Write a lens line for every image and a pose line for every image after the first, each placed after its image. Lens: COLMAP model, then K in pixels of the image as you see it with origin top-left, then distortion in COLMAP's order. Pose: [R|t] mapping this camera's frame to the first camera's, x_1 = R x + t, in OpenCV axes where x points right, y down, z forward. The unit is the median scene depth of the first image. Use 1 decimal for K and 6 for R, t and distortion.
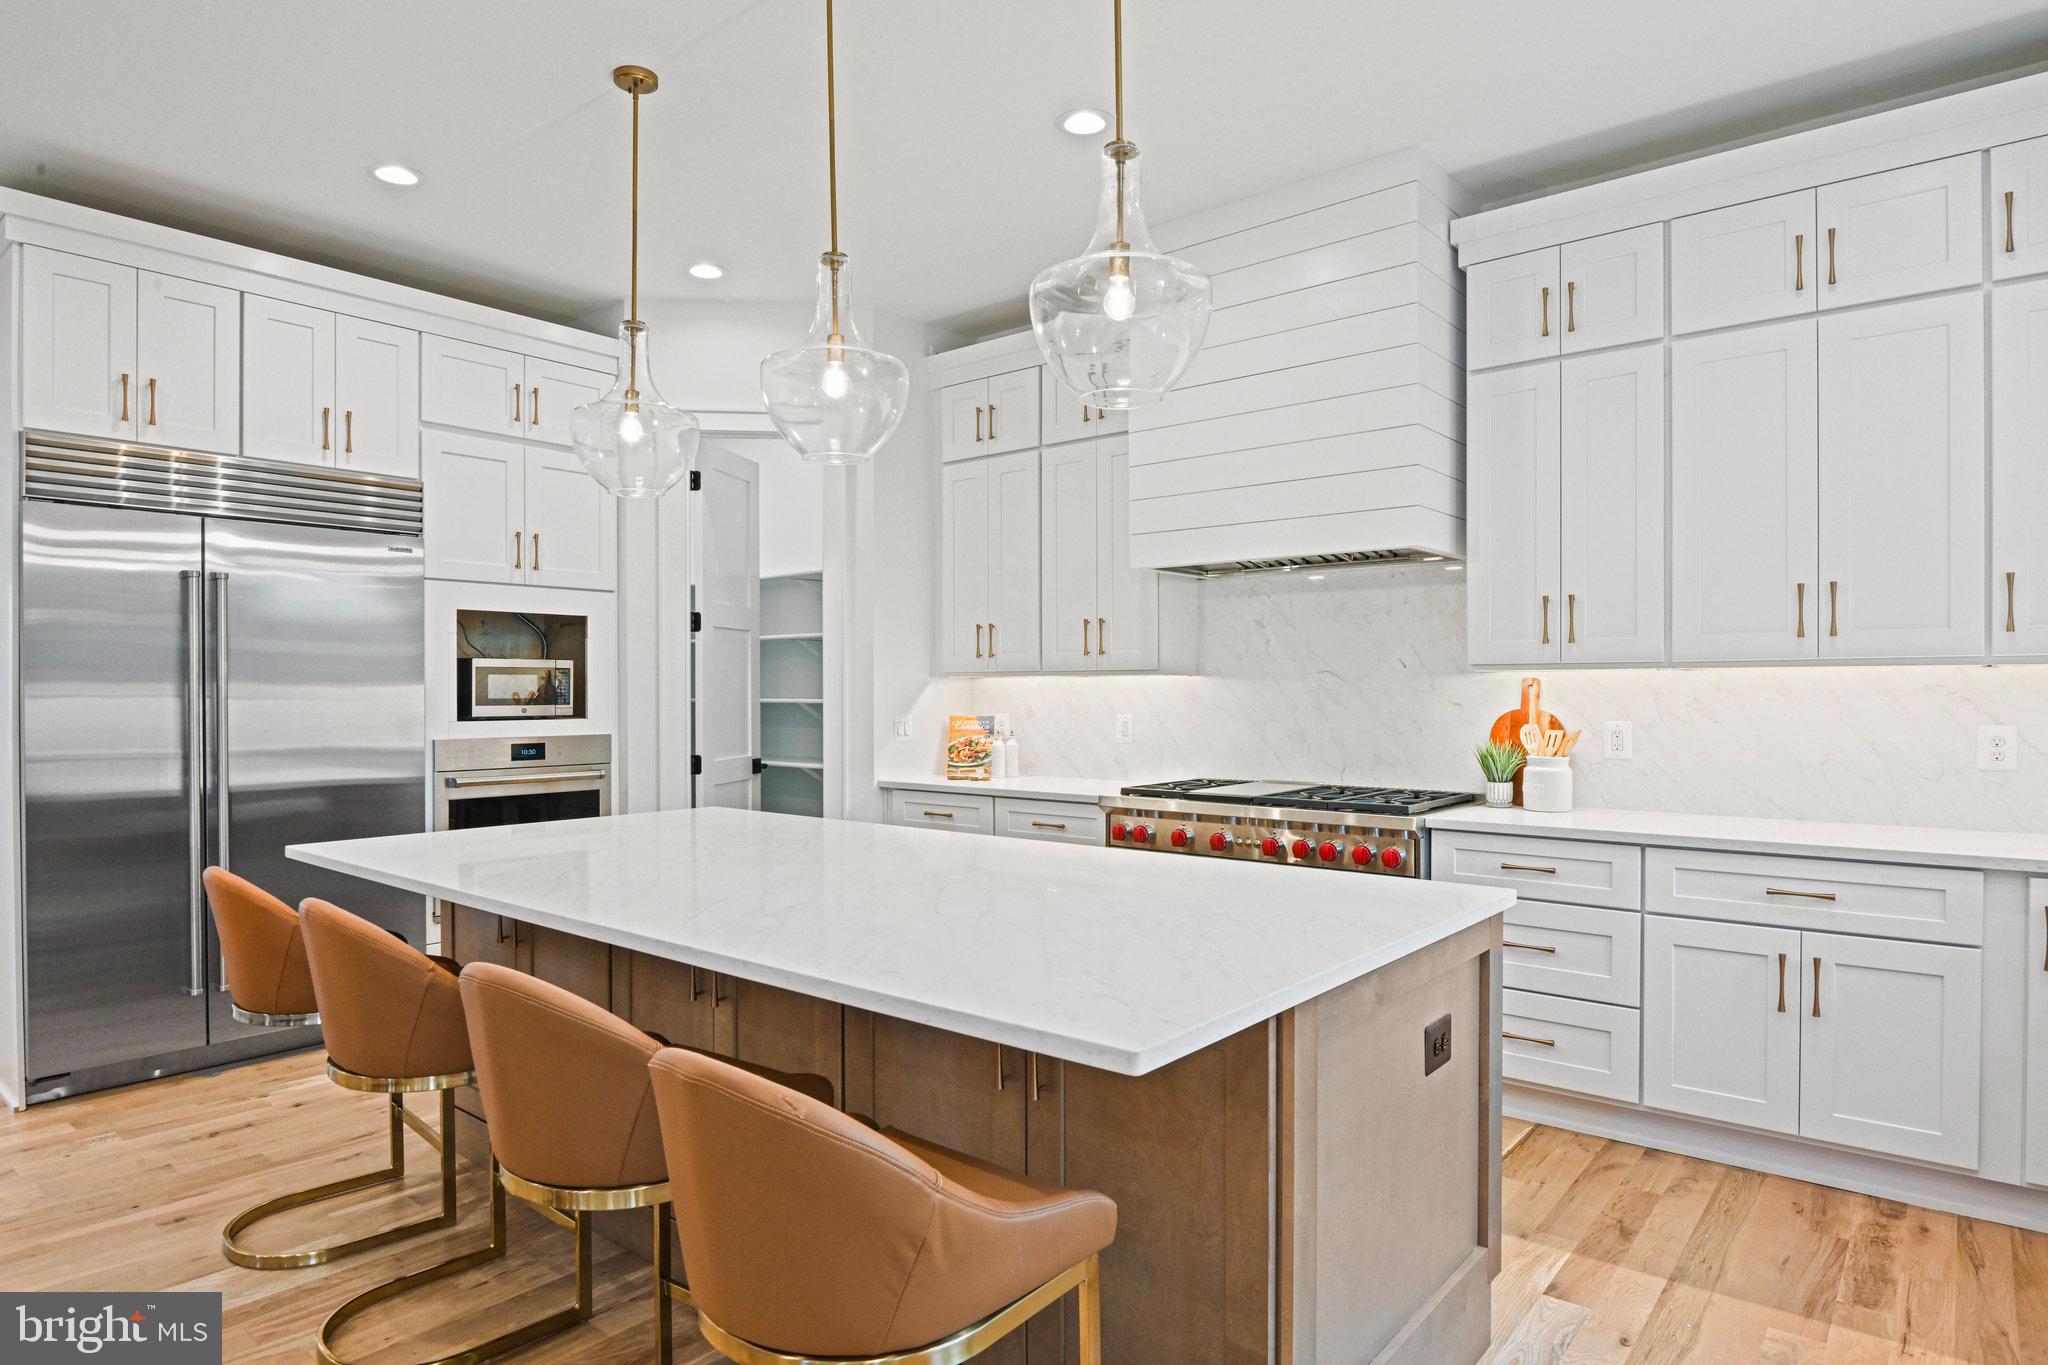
lens RADIAL K [[1159.3, 0, 1041.1], [0, 1159.3, 702.5], [0, 0, 1]] dist [-0.014548, -0.005189]
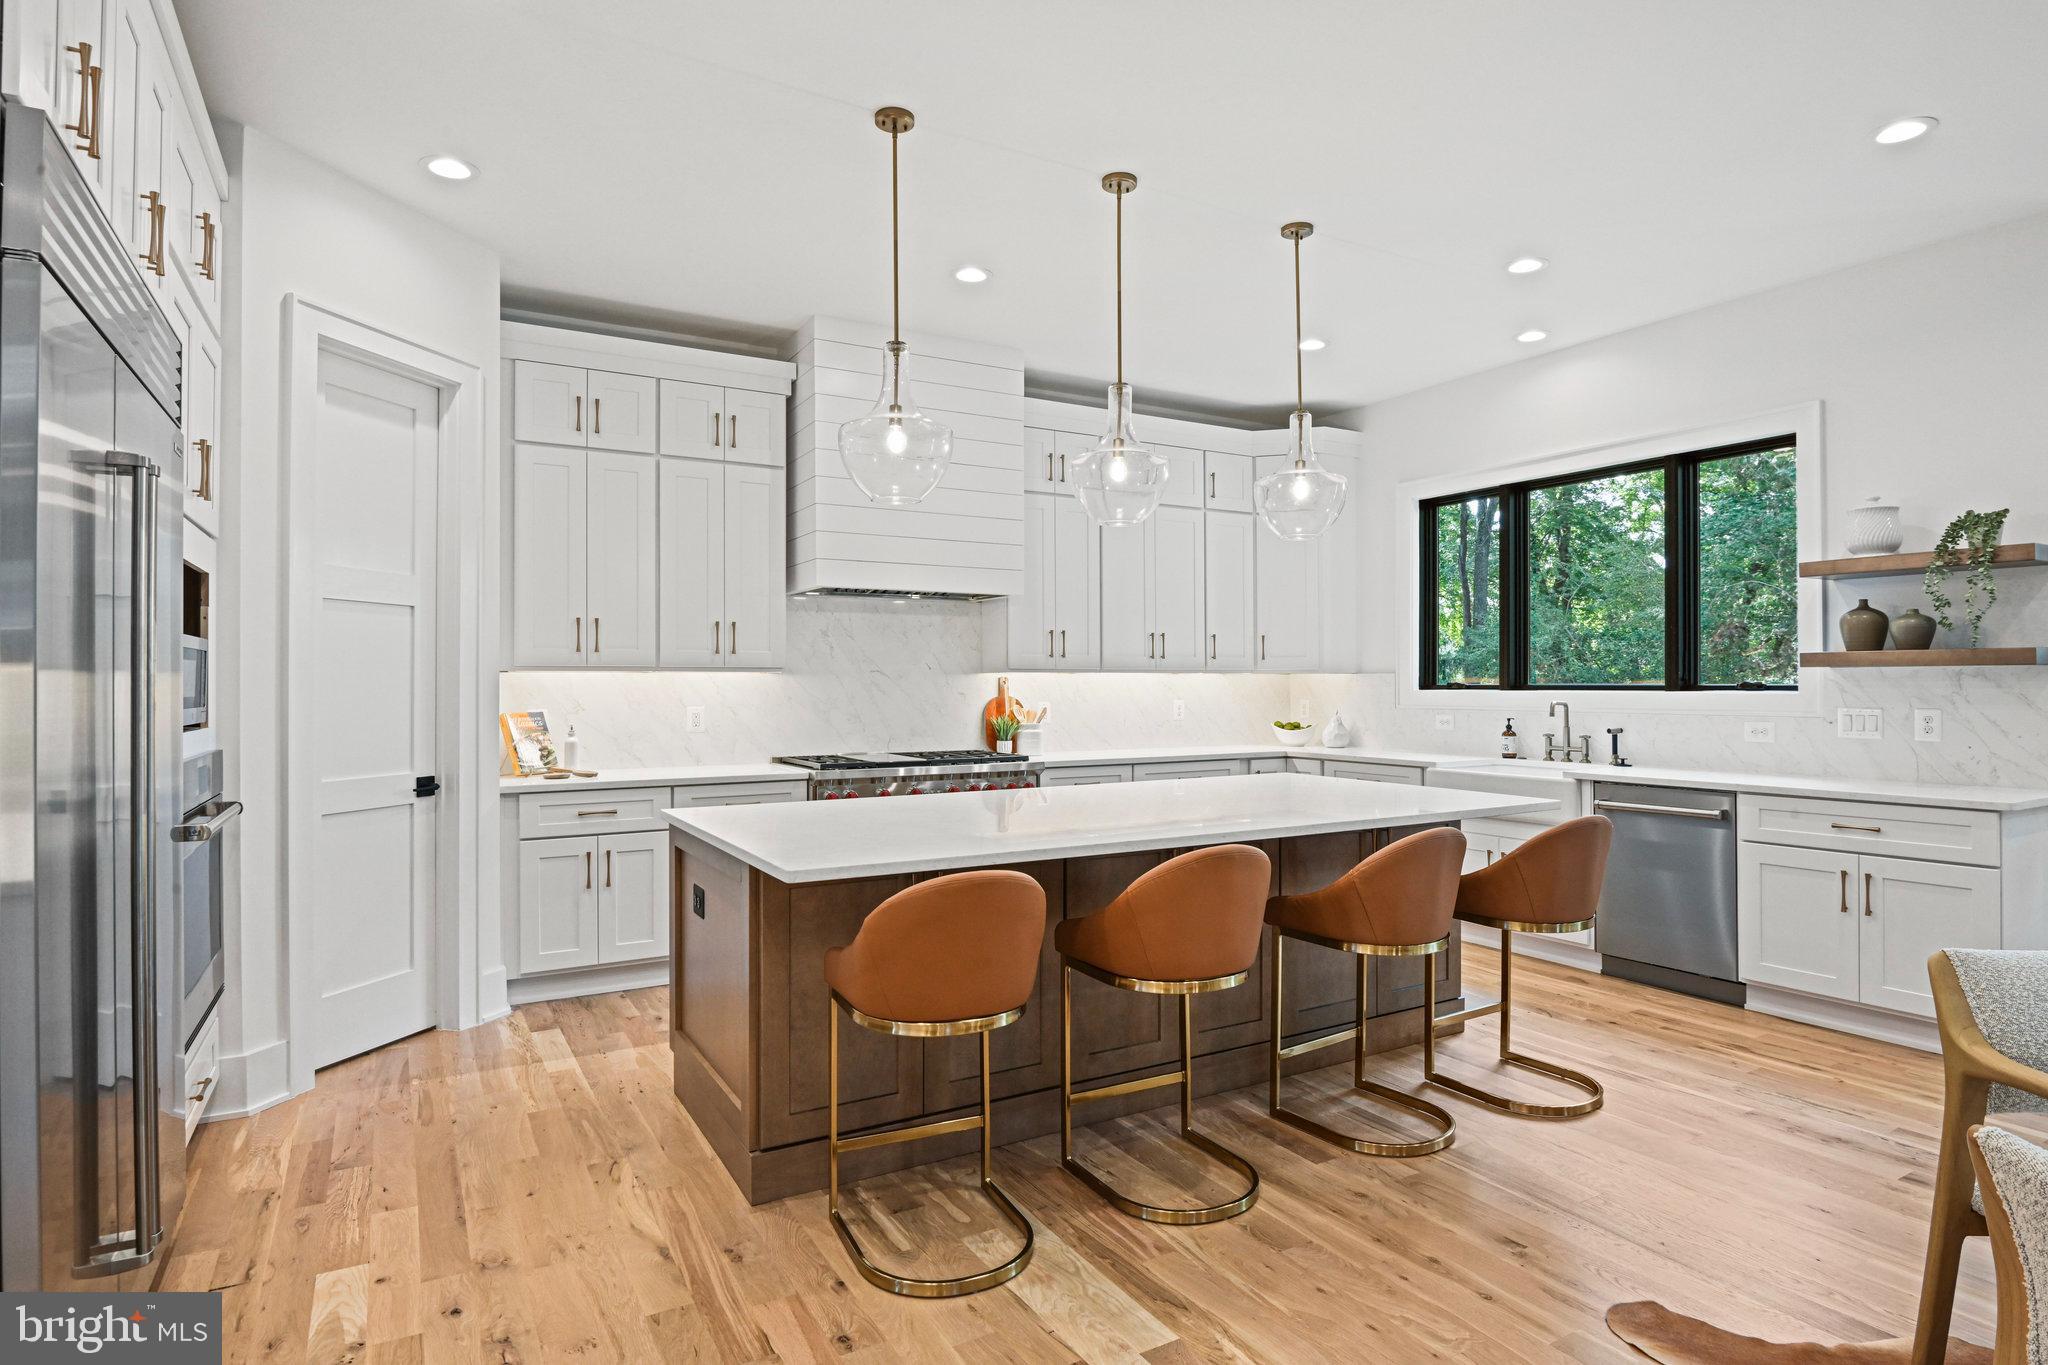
lens RADIAL K [[1084.6, 0, 1017.8], [0, 1084.6, 682.6], [0, 0, 1]] dist [-0.009475, -0.005673]
pose [[0.353339, 0.002324, 0.935492, -0.979440], [0.011755, 0.999907, -0.006924, -0.002418], [-0.935421, 0.013443, 0.353279, 0.419470]]
